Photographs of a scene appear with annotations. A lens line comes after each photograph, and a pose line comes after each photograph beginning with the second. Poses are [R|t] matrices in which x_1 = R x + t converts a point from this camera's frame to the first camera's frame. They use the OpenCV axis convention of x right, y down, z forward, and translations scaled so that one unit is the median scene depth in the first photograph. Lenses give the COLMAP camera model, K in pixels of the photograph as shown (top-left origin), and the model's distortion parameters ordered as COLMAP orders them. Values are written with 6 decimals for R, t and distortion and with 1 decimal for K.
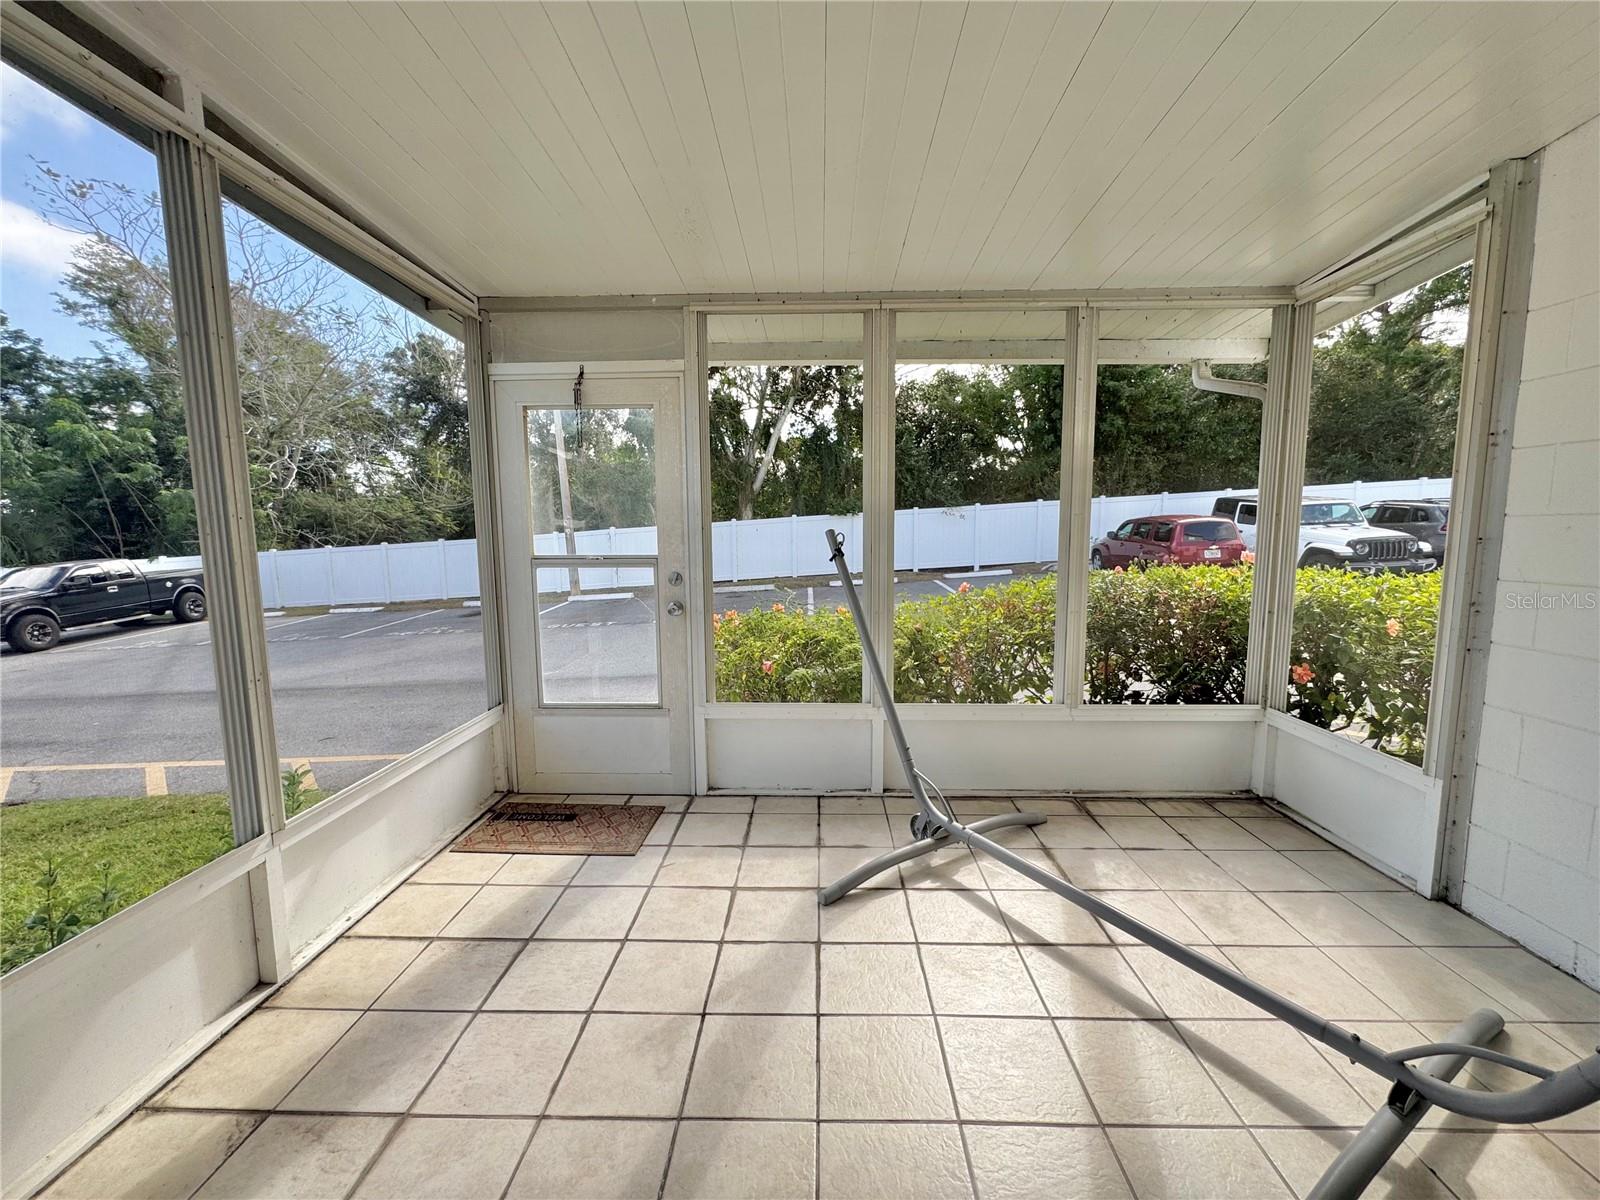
lens RADIAL K [[637.5, 0, 802.3], [0, 637.5, 599.6], [0, 0, 1]] dist [-0.003626, 0.000547]
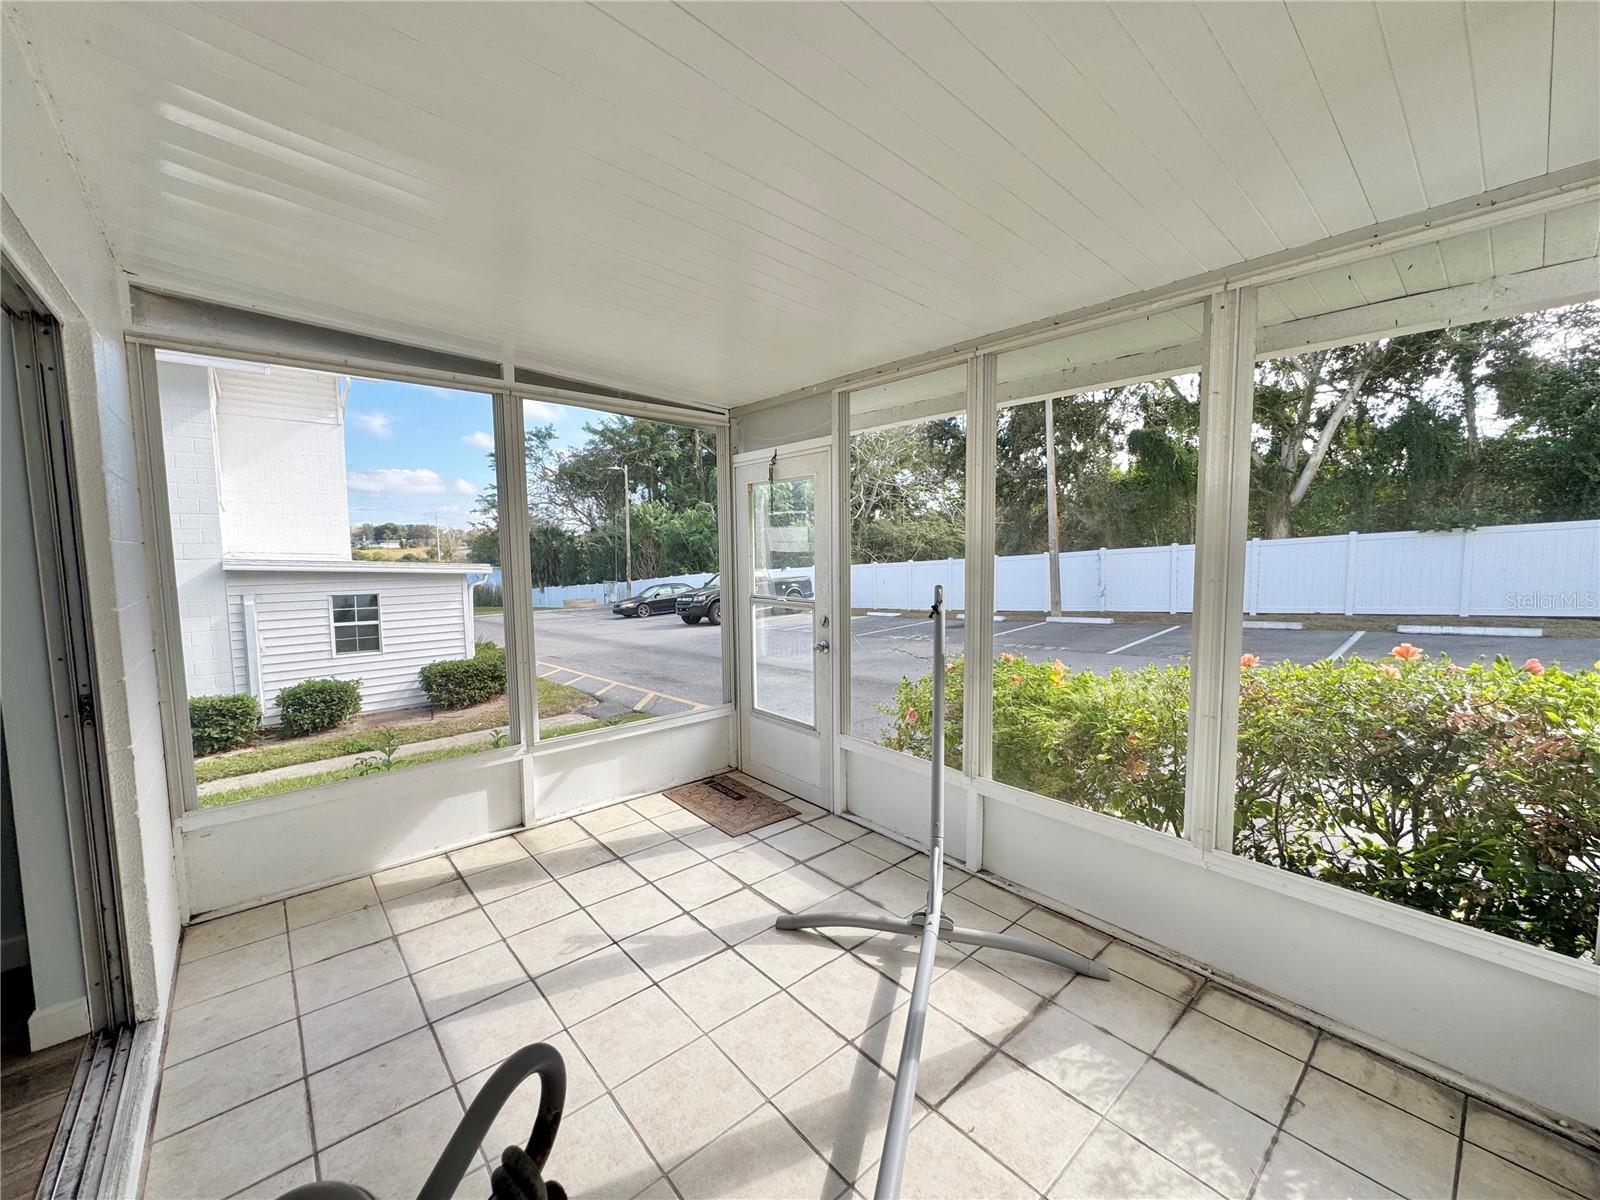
lens RADIAL K [[637.5, 0, 802.3], [0, 637.5, 599.6], [0, 0, 1]] dist [-0.003626, 0.000547]
pose [[0.678674, 0.059864, -0.731996, 0.630027], [-0.075758, 0.997062, 0.011303, -0.084266], [0.730522, 0.047784, 0.681215, 0.177066]]
